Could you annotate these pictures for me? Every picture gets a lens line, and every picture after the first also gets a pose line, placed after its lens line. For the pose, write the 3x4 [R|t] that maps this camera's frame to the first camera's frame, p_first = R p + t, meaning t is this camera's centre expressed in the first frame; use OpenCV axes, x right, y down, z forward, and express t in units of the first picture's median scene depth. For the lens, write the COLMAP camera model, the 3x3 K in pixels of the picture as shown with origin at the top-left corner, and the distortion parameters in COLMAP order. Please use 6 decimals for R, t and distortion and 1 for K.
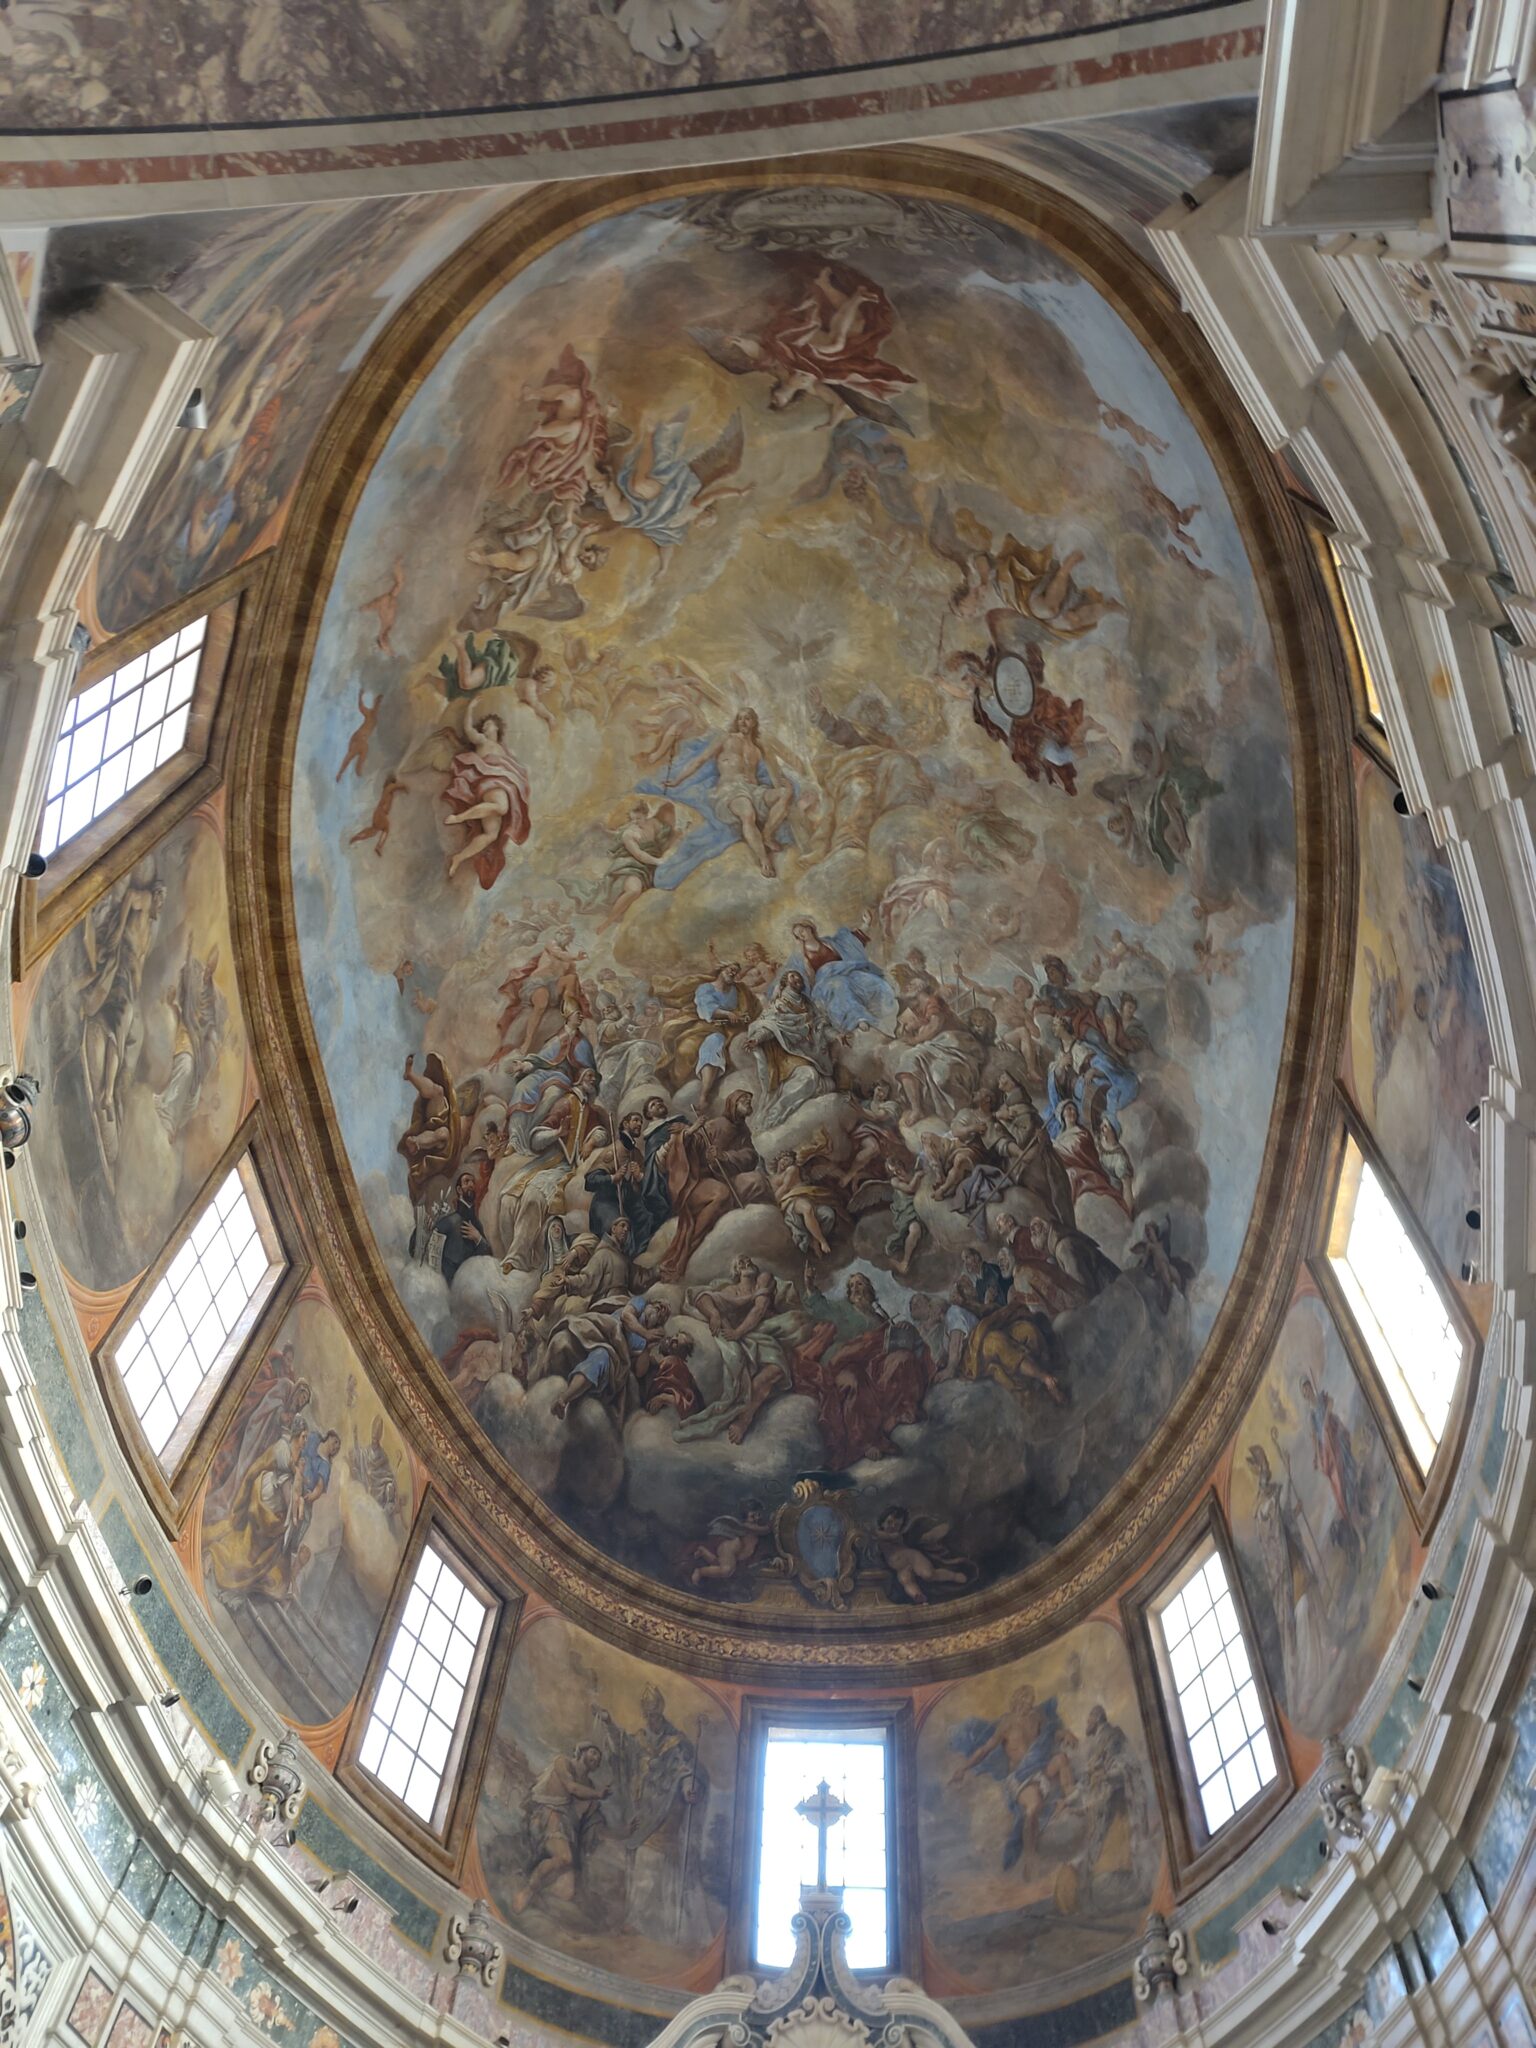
lens RADIAL K [[1390.7, 0, 763.1], [0, 1390.7, 1022.8], [0, 0, 1]] dist [0.032864, -0.026877]
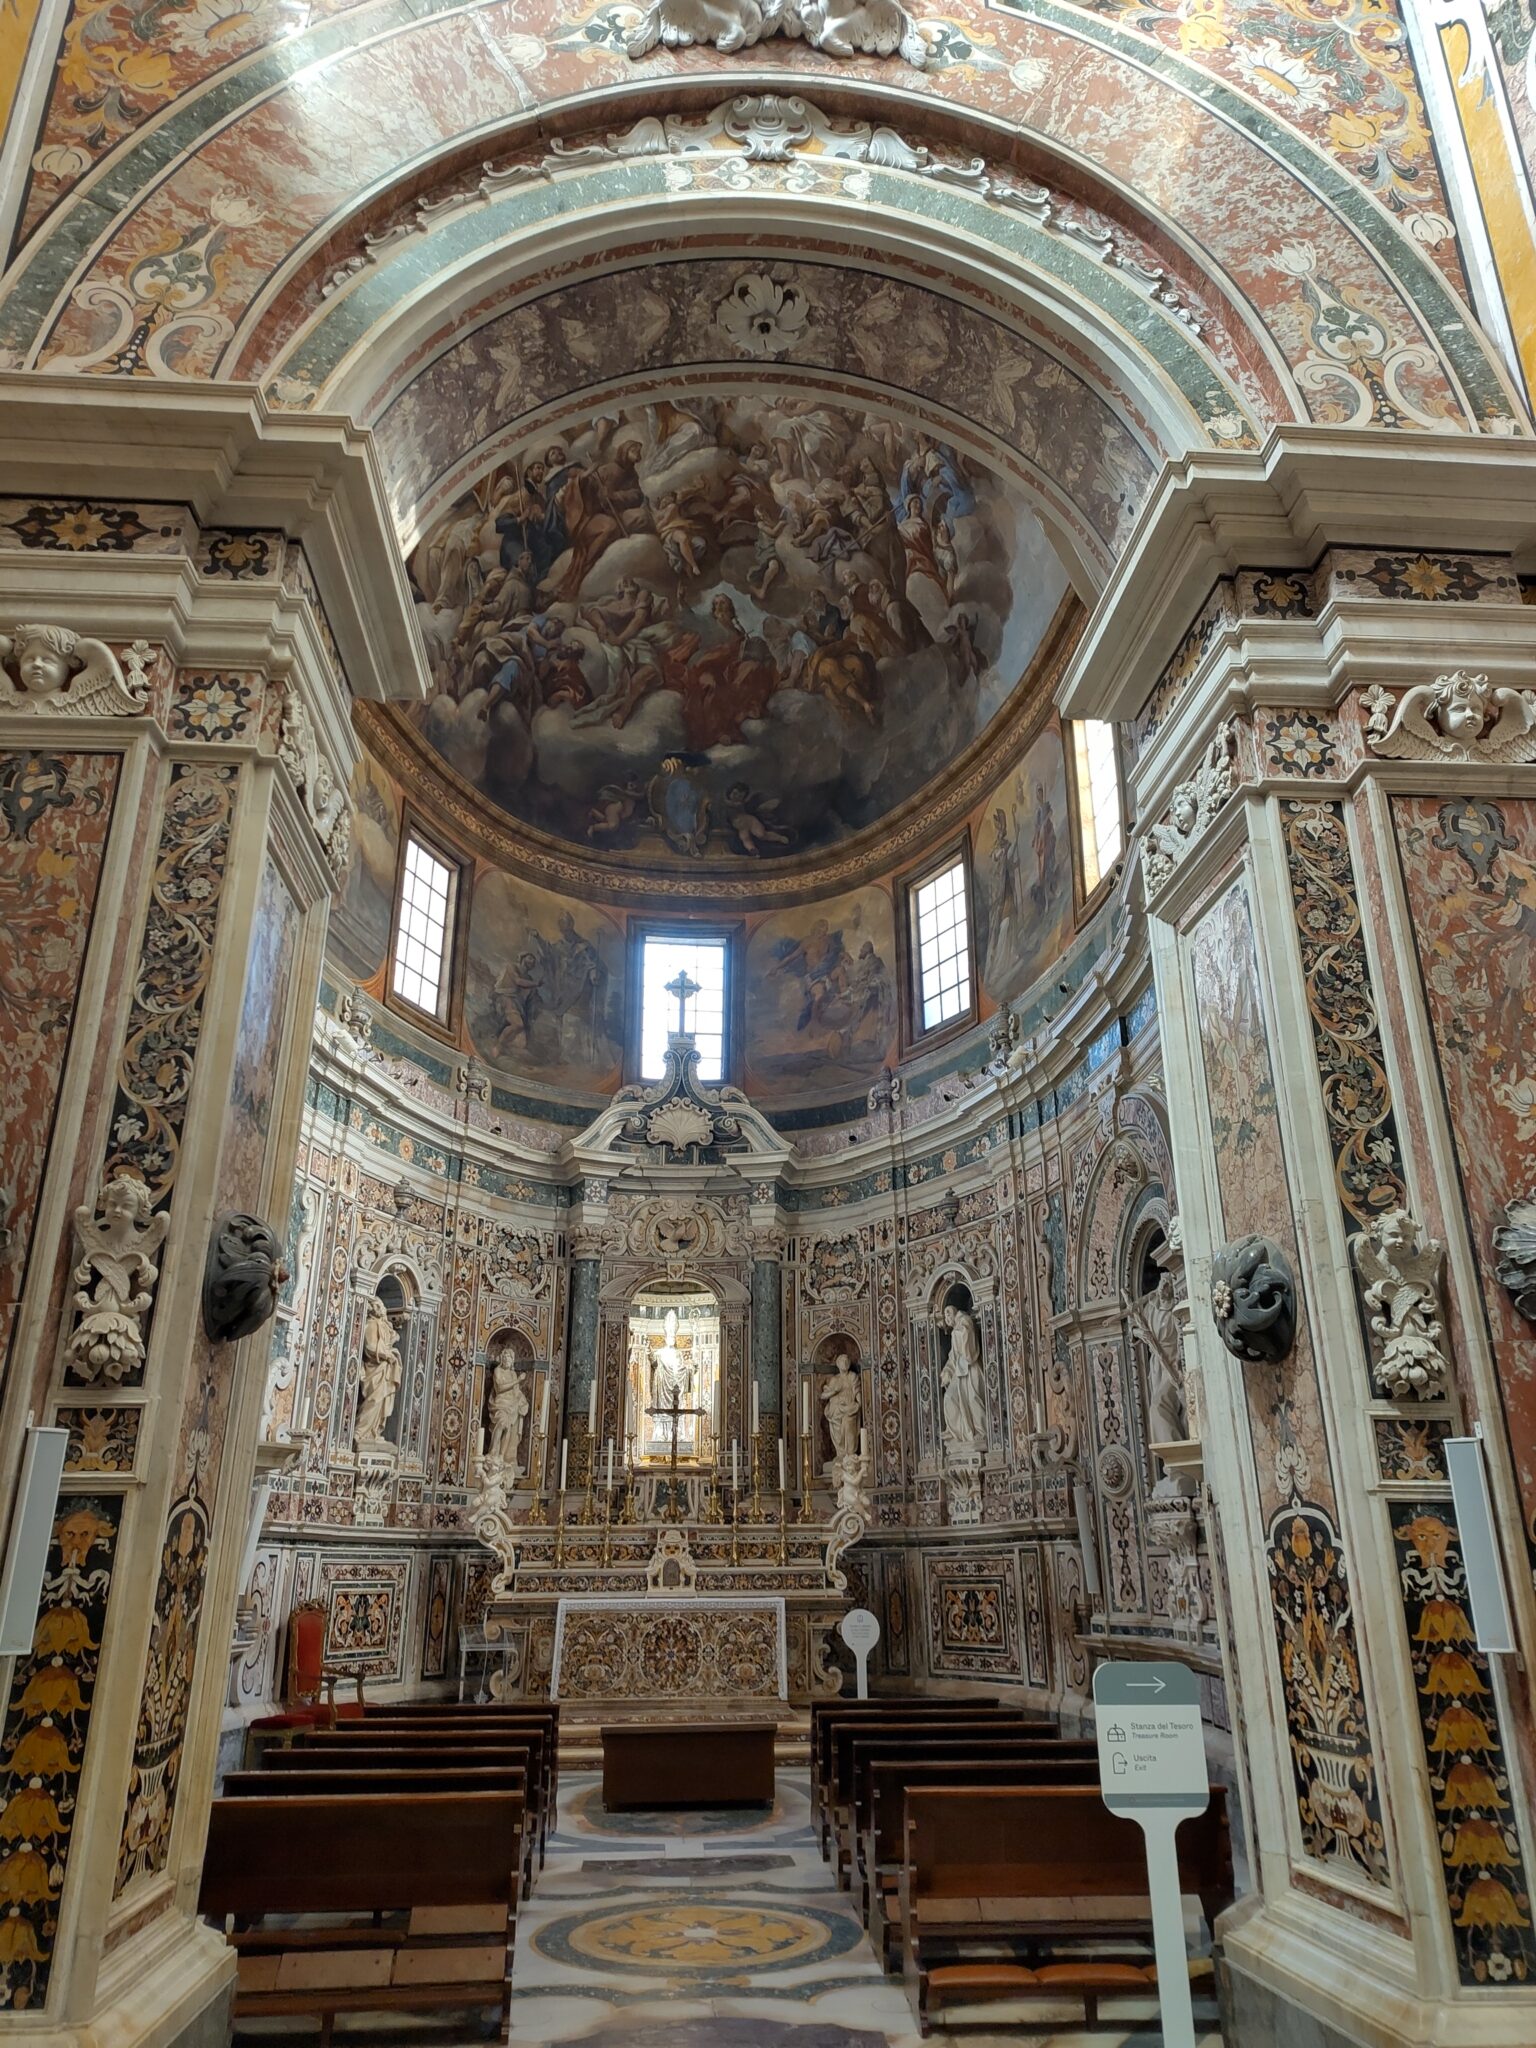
lens RADIAL K [[1390.7, 0, 762.4], [0, 1390.7, 1020.7], [0, 0, 1]] dist [0.032864, -0.026877]
pose [[0.989139, 0.001634, 0.146972, -0.092630], [-0.092293, 0.785133, 0.612411, -0.341193], [-0.114392, -0.619324, 0.776757, -0.202590]]
